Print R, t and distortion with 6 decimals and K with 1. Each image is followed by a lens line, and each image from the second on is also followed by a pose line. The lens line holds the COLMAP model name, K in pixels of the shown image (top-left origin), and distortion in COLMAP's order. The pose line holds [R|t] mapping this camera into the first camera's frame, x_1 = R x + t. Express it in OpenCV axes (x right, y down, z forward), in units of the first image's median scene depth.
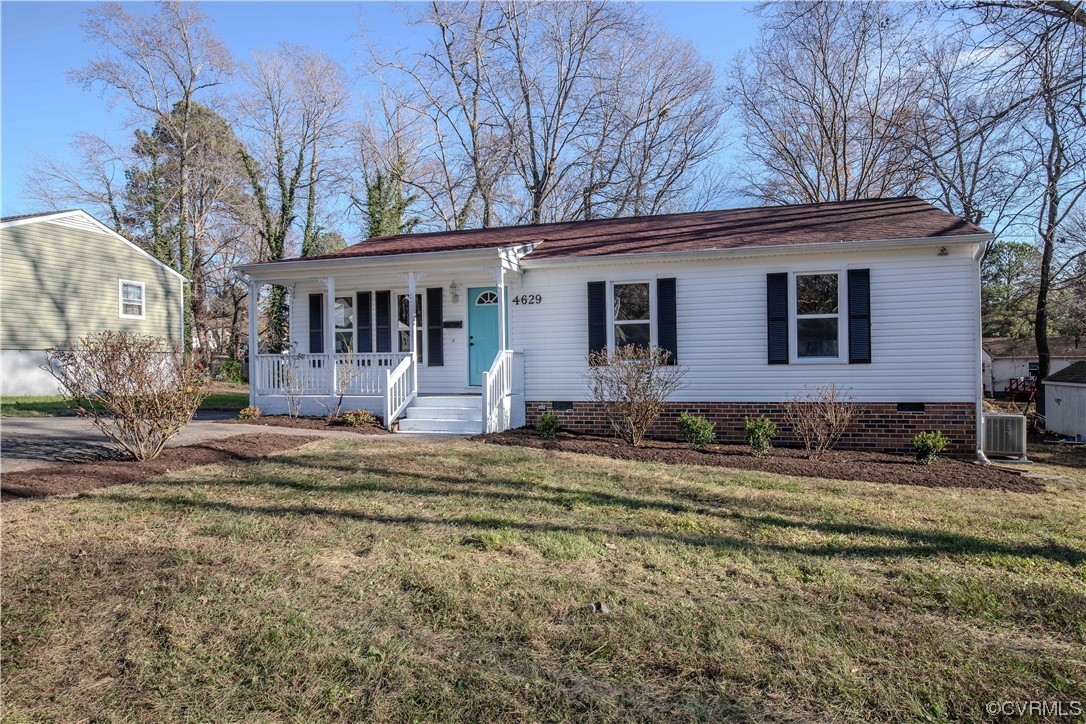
lens RADIAL K [[594.1, 0, 543.1], [0, 594.1, 359.1], [0, 0, 1]] dist [-0.003729, -0.001211]
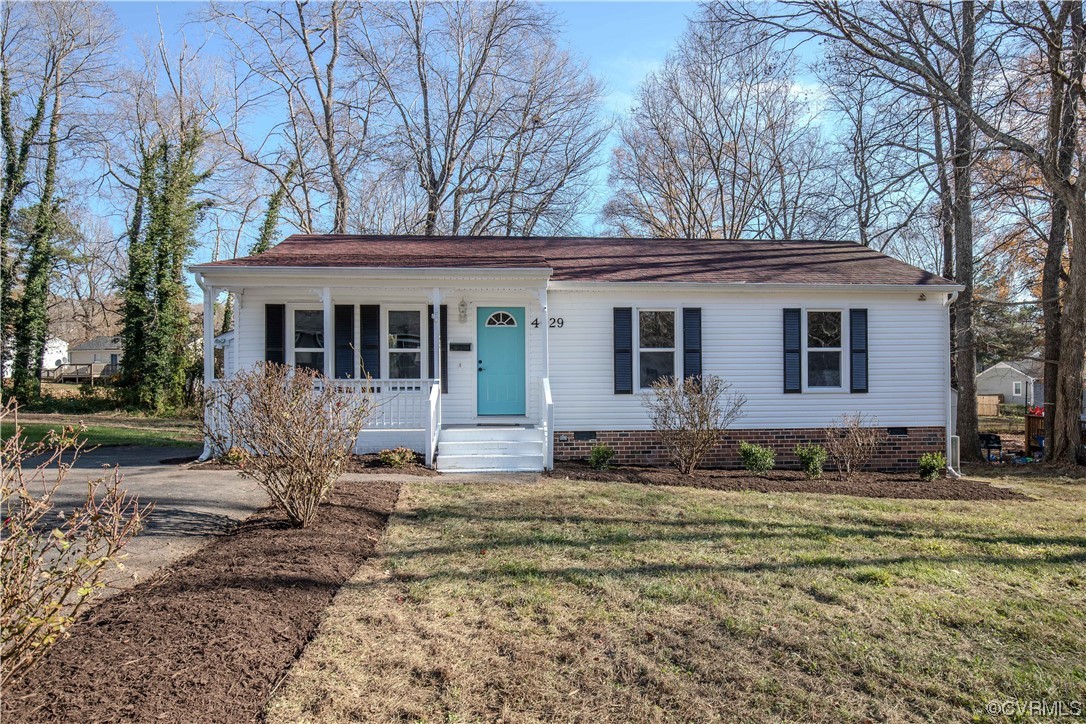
lens RADIAL K [[654.8, 0, 542.9], [0, 654.8, 366.5], [0, 0, 1]] dist [0.000508, -0.003556]
pose [[0.941738, 0.012540, 0.336113, -0.400307], [-0.009314, 0.999894, -0.011208, -0.020816], [-0.336218, 0.007425, 0.941755, 0.034330]]
